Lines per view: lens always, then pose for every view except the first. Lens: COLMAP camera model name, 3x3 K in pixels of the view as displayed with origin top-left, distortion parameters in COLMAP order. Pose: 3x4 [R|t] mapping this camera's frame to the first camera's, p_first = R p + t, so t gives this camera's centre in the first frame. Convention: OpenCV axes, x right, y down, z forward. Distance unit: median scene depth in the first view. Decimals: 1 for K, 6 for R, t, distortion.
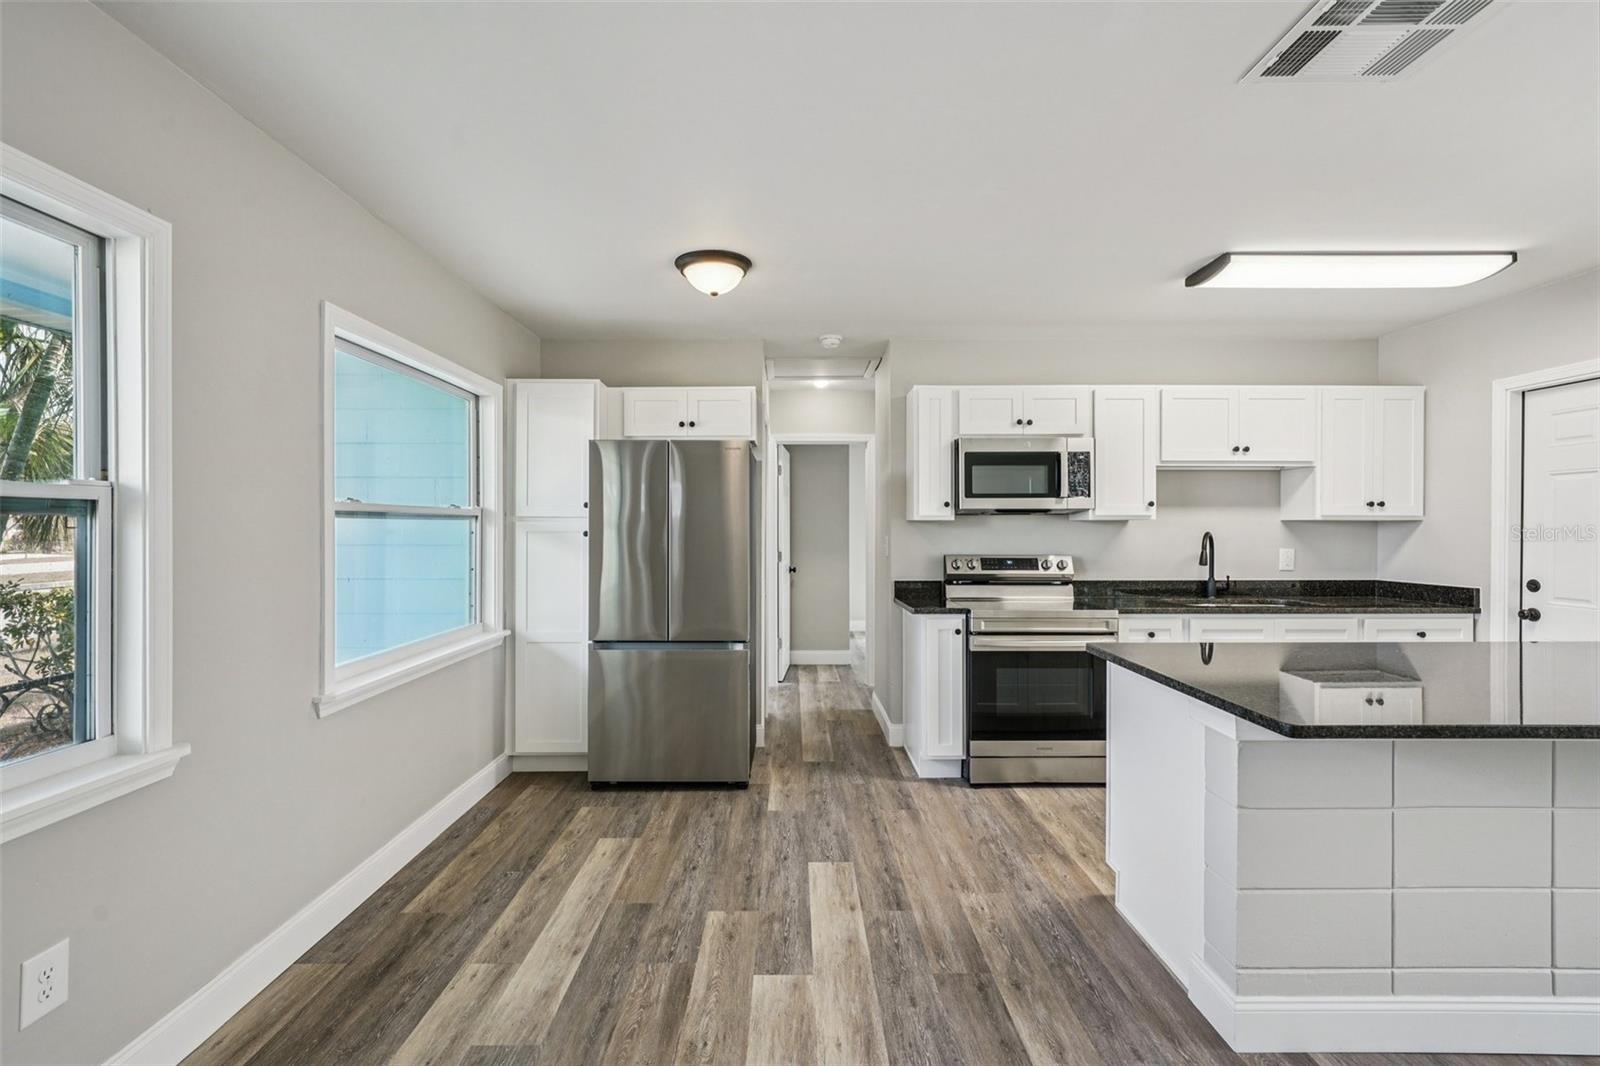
lens RADIAL K [[702.3, 0, 794.8], [0, 702.3, 529.0], [0, 0, 1]] dist [-0.005808, 0.003628]
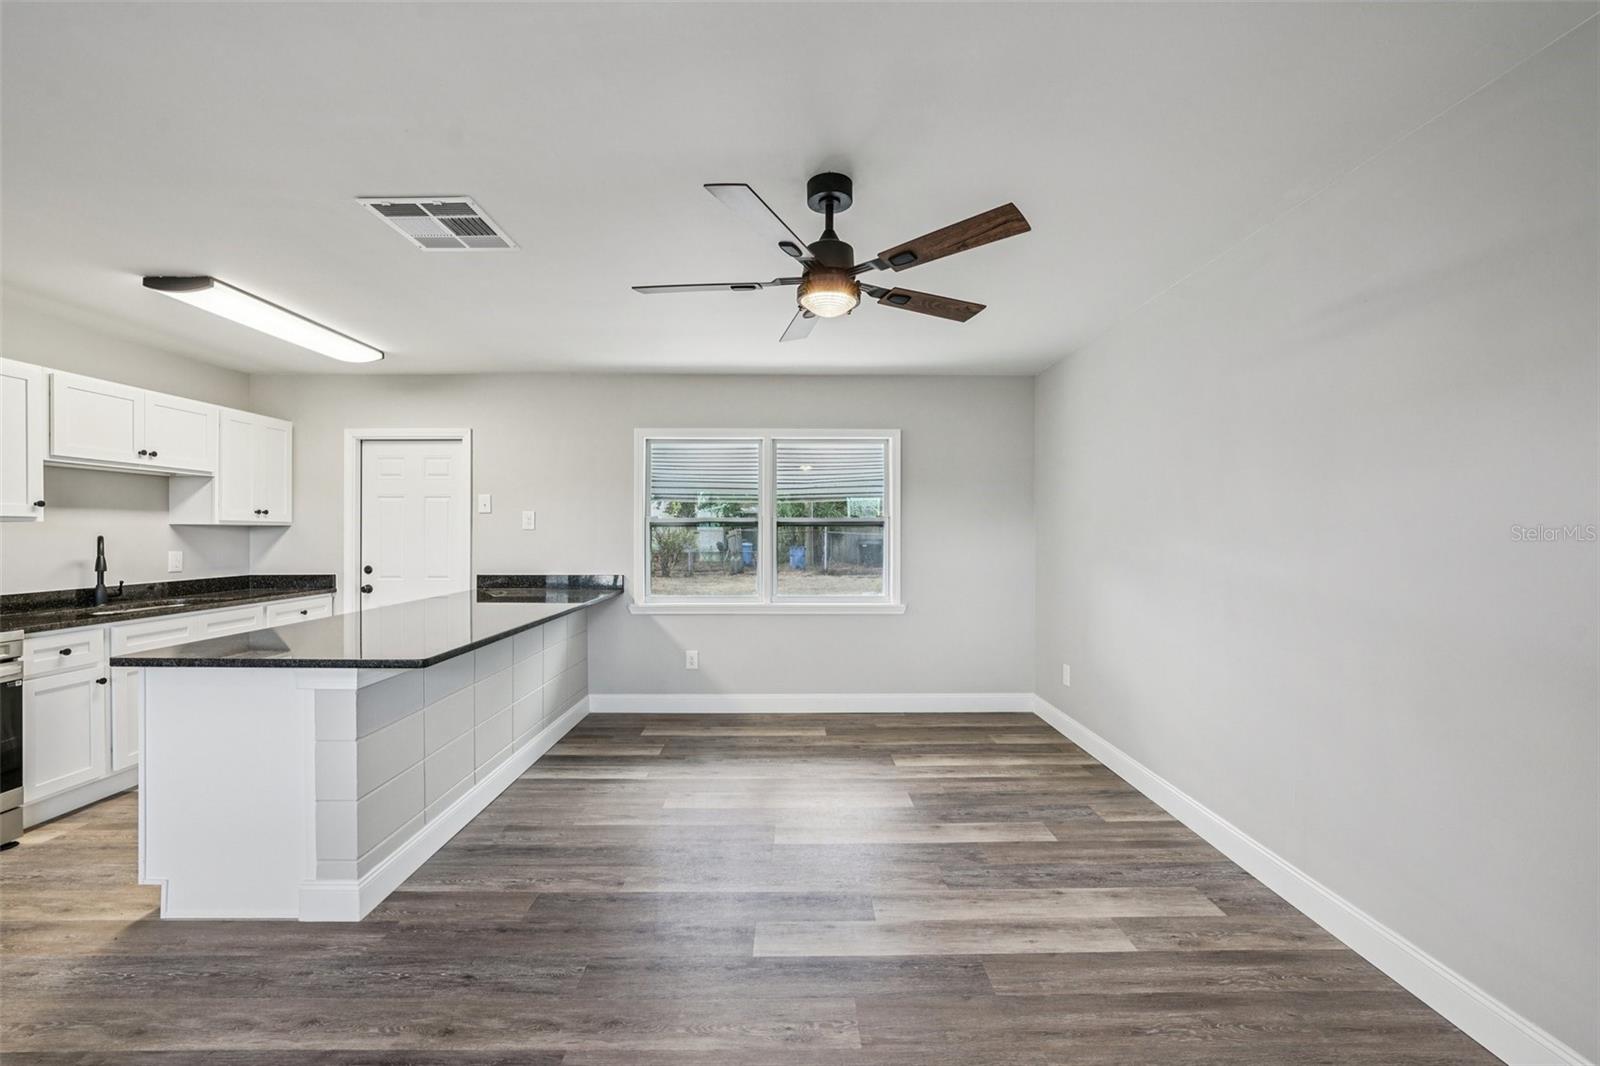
lens RADIAL K [[622.7, 0, 791.5], [0, 622.7, 536.4], [0, 0, 1]] dist [-0.011747, 0.003064]
pose [[0.000452, -0.008166, 0.999967, -0.265108], [0.001733, 0.999965, 0.008165, -0.000218], [-0.999998, 0.001729, 0.000466, 0.080604]]
